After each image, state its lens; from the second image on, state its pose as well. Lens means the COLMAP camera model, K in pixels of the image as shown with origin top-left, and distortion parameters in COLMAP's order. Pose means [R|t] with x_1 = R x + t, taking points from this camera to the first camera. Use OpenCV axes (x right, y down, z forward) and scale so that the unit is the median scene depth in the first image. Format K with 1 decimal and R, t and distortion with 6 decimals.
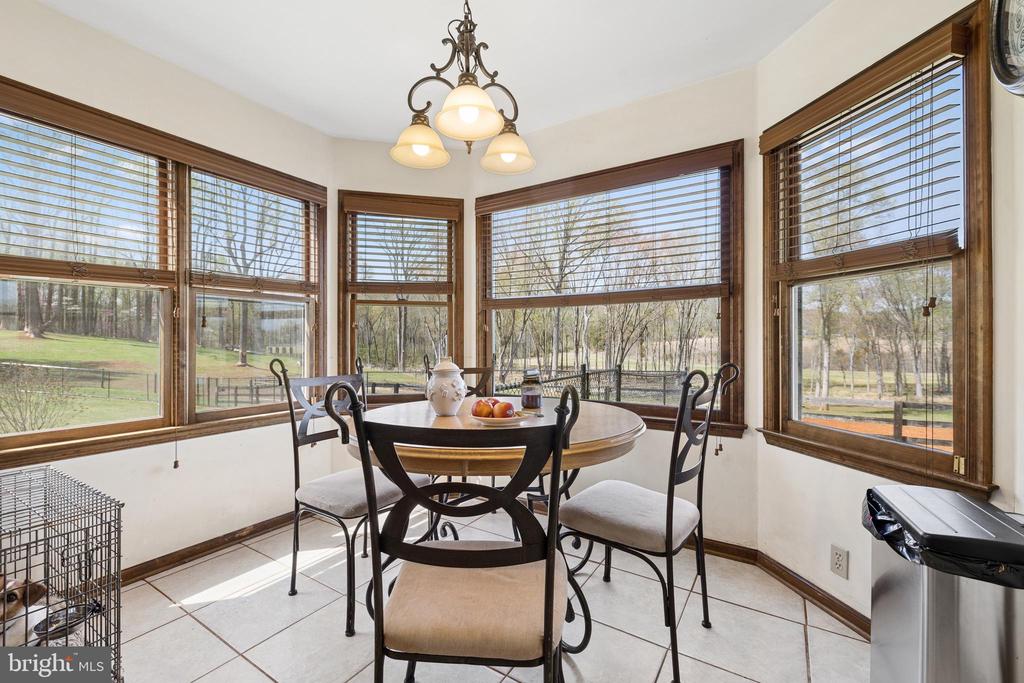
lens RADIAL K [[428.5, 0, 513.5], [0, 428.5, 338.3], [0, 0, 1]] dist [-0.007657, 0.000136]
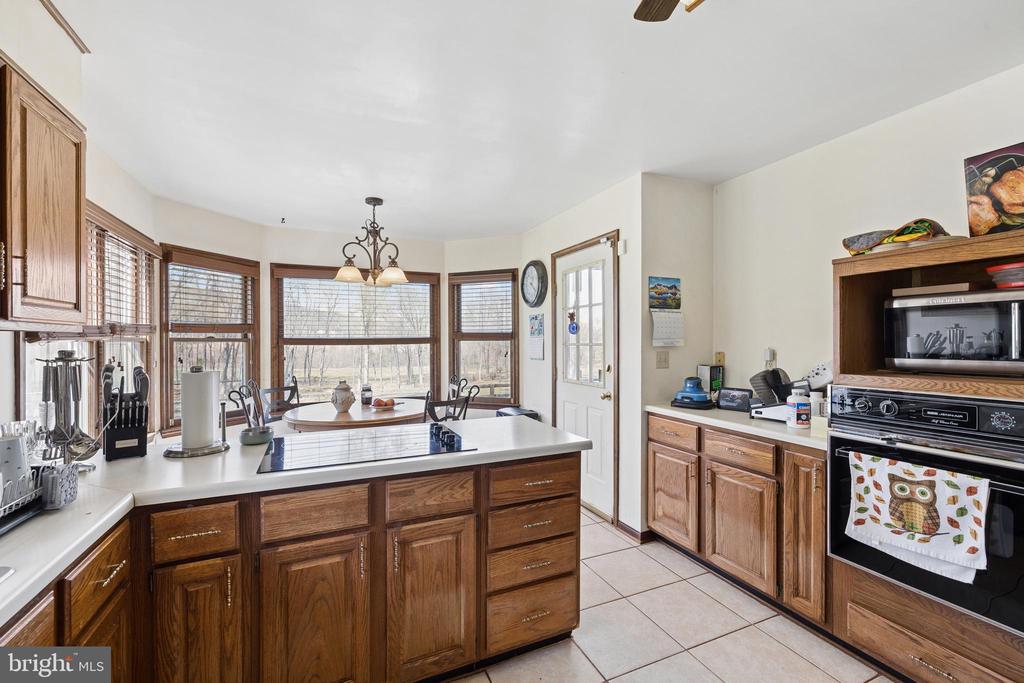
lens RADIAL K [[428.5, 0, 511.0], [0, 428.5, 344.4], [0, 0, 1]] dist [-0.007657, 0.000136]
pose [[0.558808, -0.006644, 0.829270, -1.118953], [-0.001859, 0.999955, 0.009265, -0.116318], [-0.829295, -0.006719, 0.558771, -0.566051]]
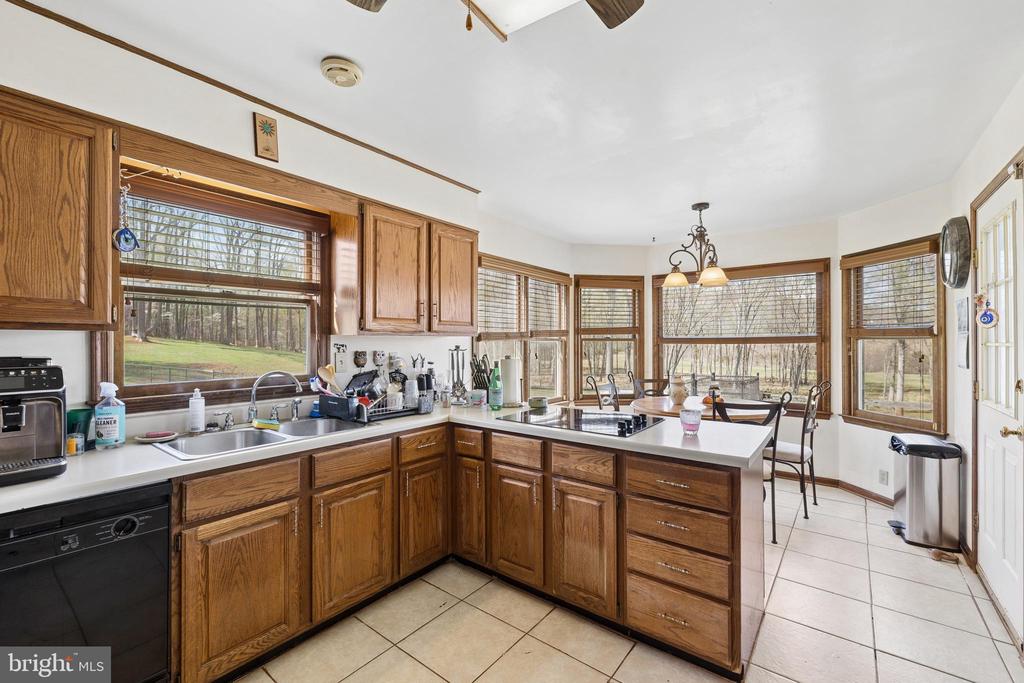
lens RADIAL K [[428.5, 0, 512.1], [0, 428.5, 340.9], [0, 0, 1]] dist [-0.007657, 0.000136]
pose [[0.994023, -0.003831, -0.109106, -0.629292], [0.004099, 0.999989, 0.002229, -0.117171], [0.109096, -0.002663, 0.994028, -0.985264]]
